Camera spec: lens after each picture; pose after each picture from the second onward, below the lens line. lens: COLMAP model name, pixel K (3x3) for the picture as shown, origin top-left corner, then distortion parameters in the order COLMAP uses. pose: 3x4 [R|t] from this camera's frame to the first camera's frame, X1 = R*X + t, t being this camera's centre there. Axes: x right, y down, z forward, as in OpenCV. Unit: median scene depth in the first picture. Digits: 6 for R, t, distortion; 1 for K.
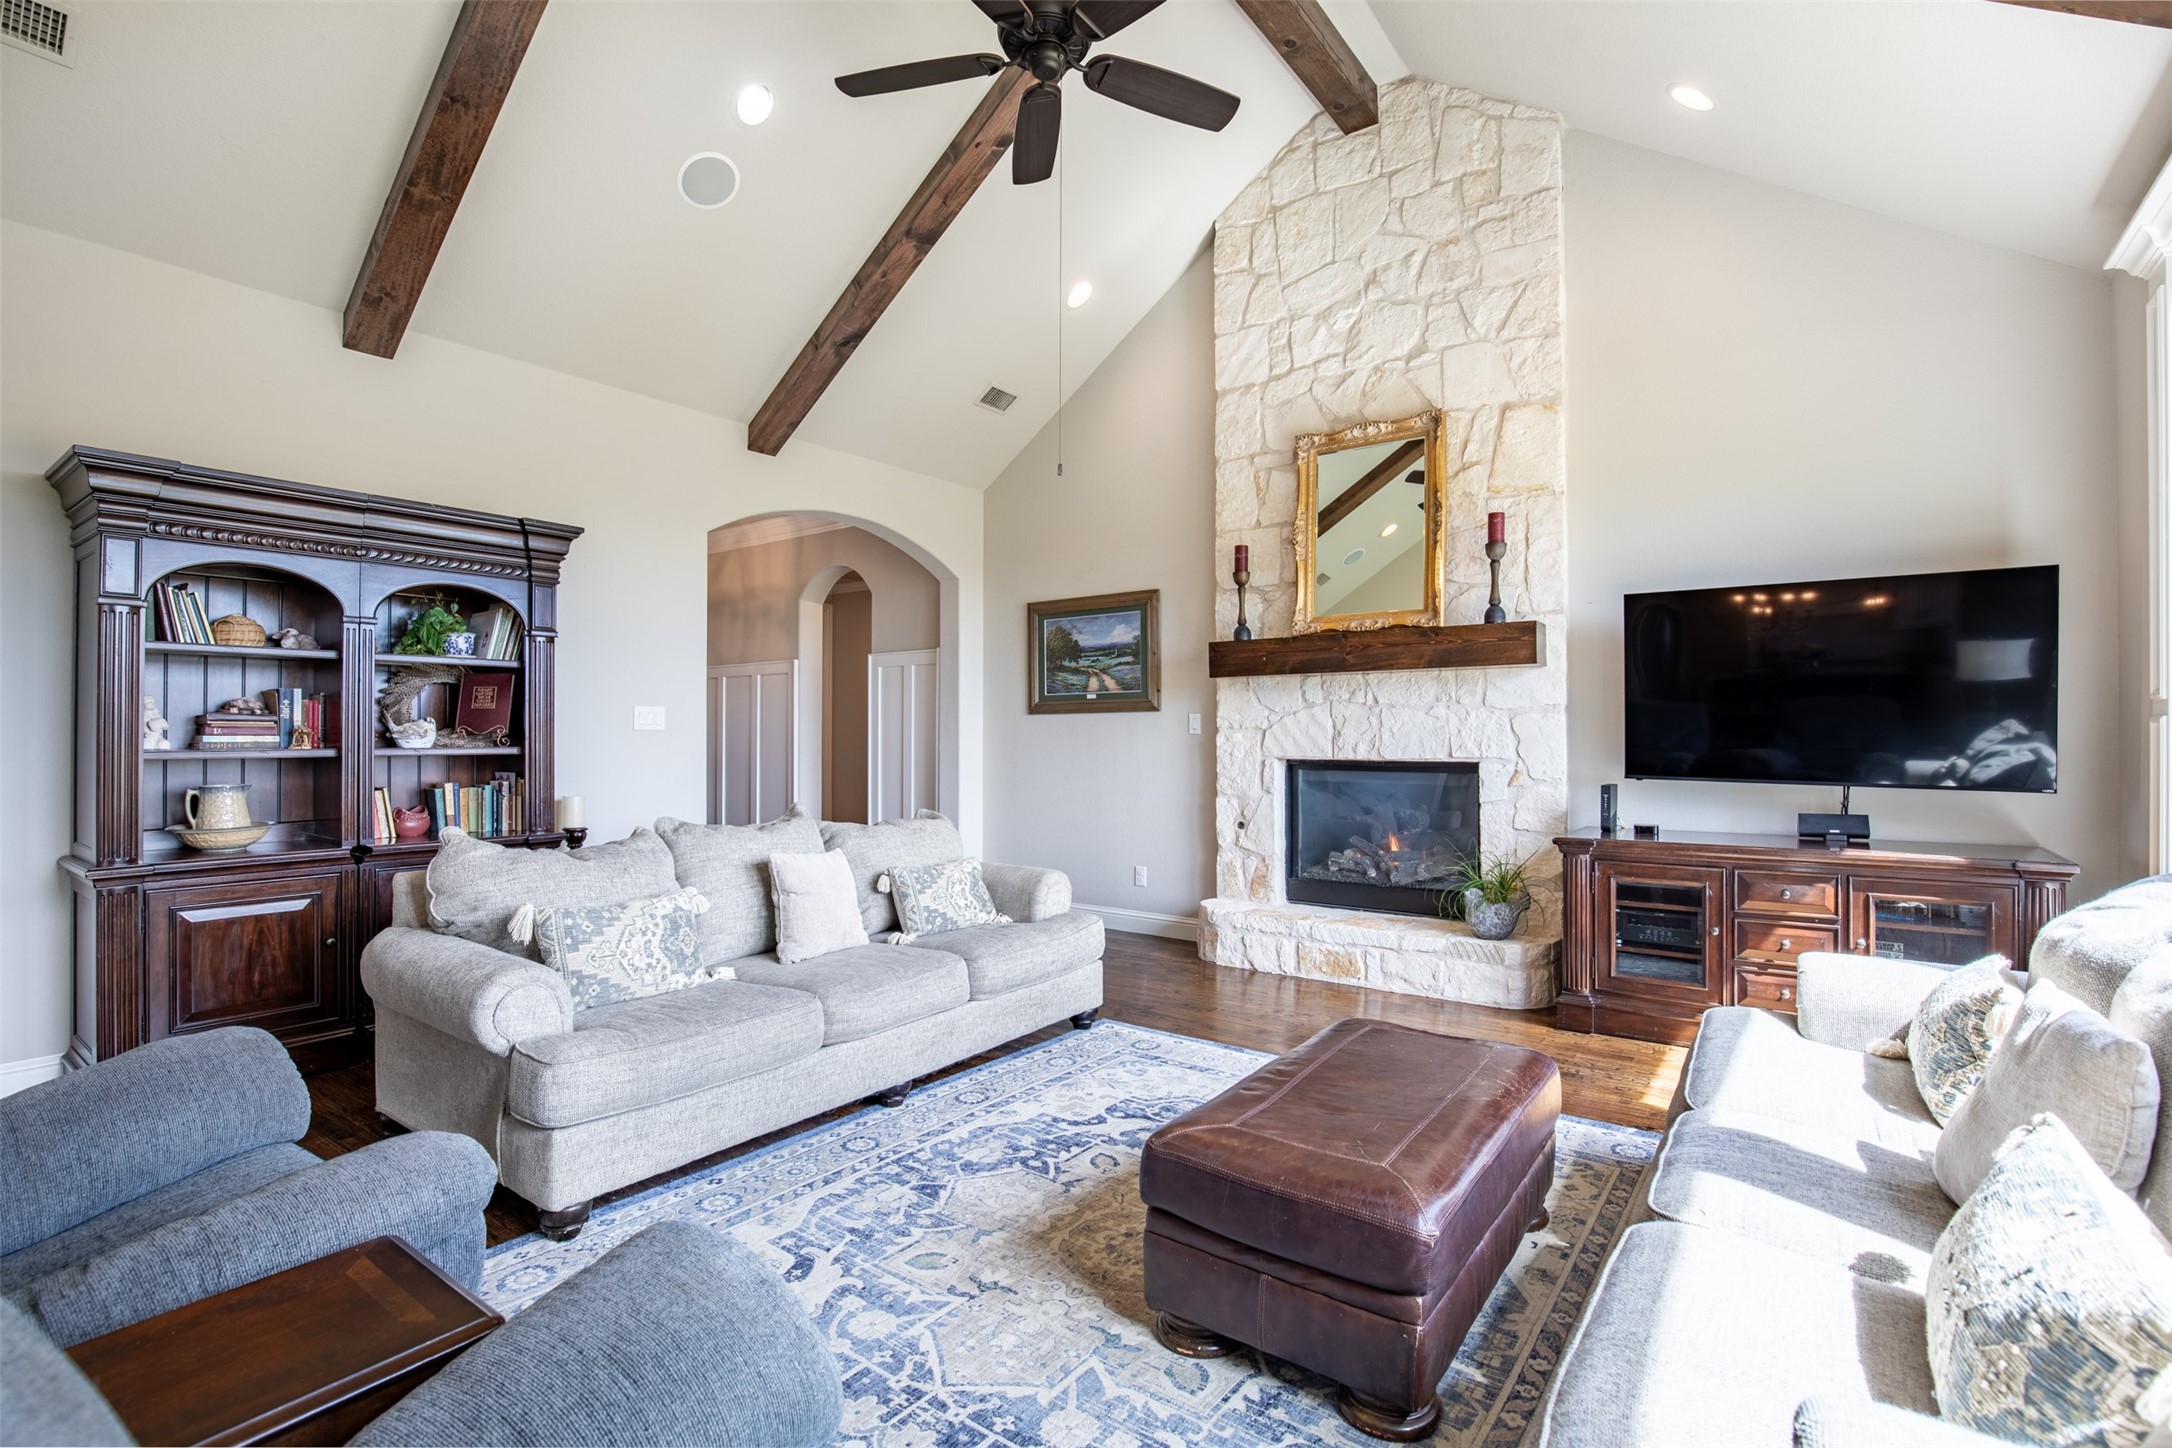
lens RADIAL K [[998.7, 0, 1082.7], [0, 998.7, 716.9], [0, 0, 1]] dist [-0.005886, -0.000217]
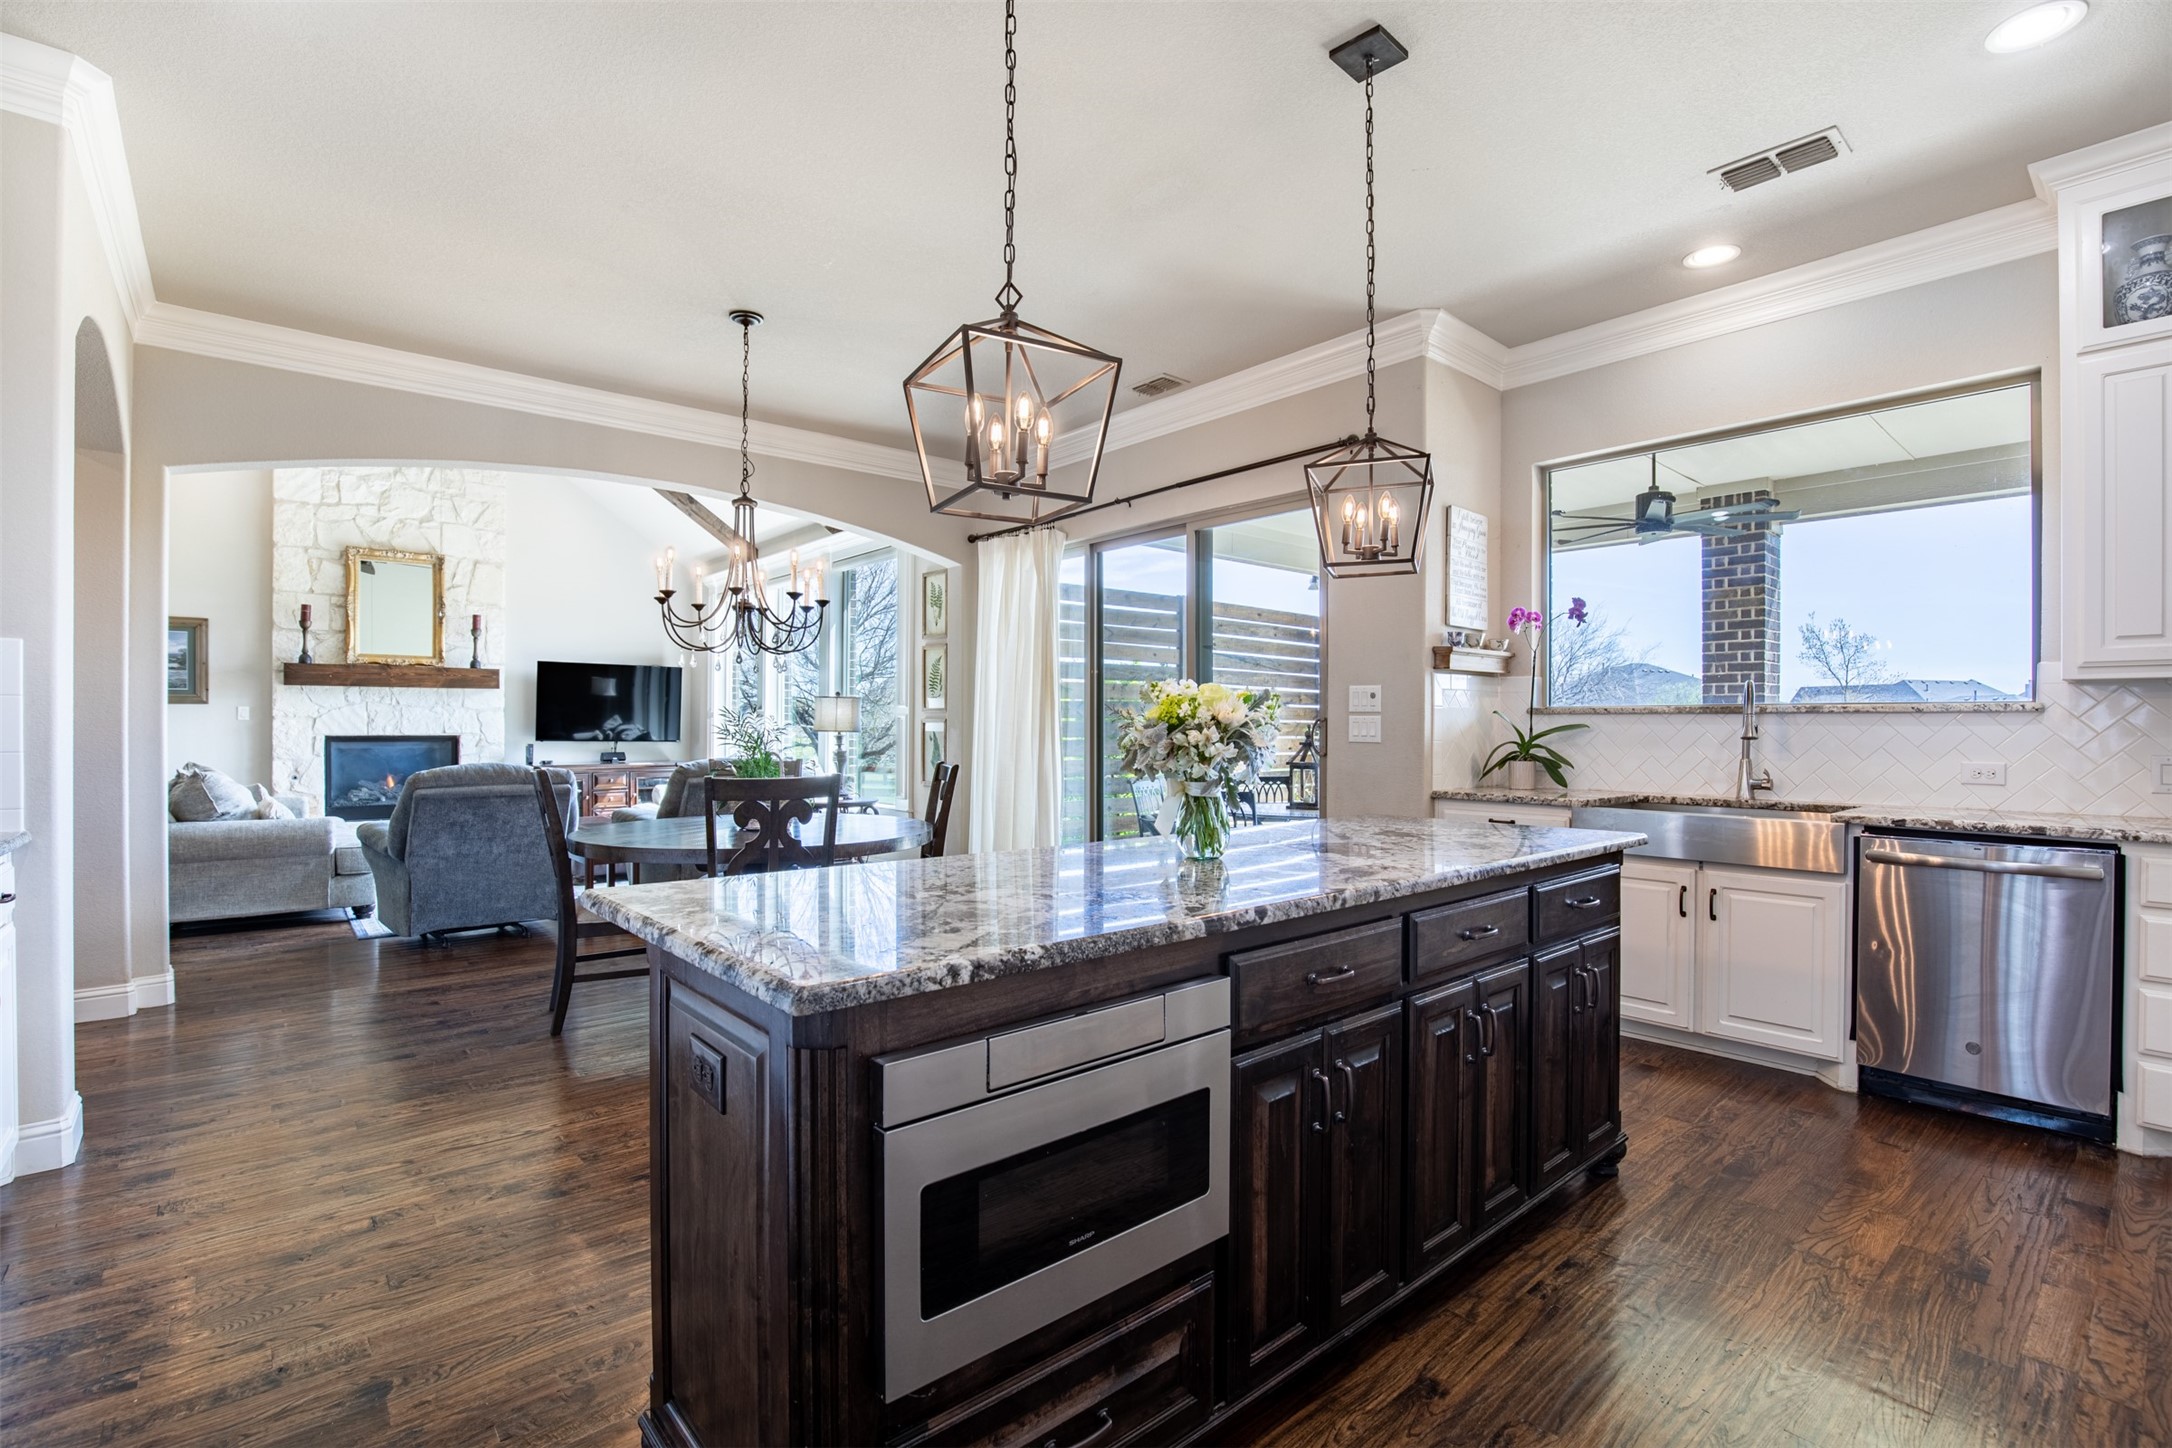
lens RADIAL K [[998.7, 0, 1087.0], [0, 998.7, 721.0], [0, 0, 1]] dist [-0.005886, -0.000217]
pose [[0.217072, -0.001058, 0.976155, -1.193700], [-0.027153, 0.999606, 0.007122, -0.029637], [-0.975778, -0.028052, 0.216958, -0.619928]]
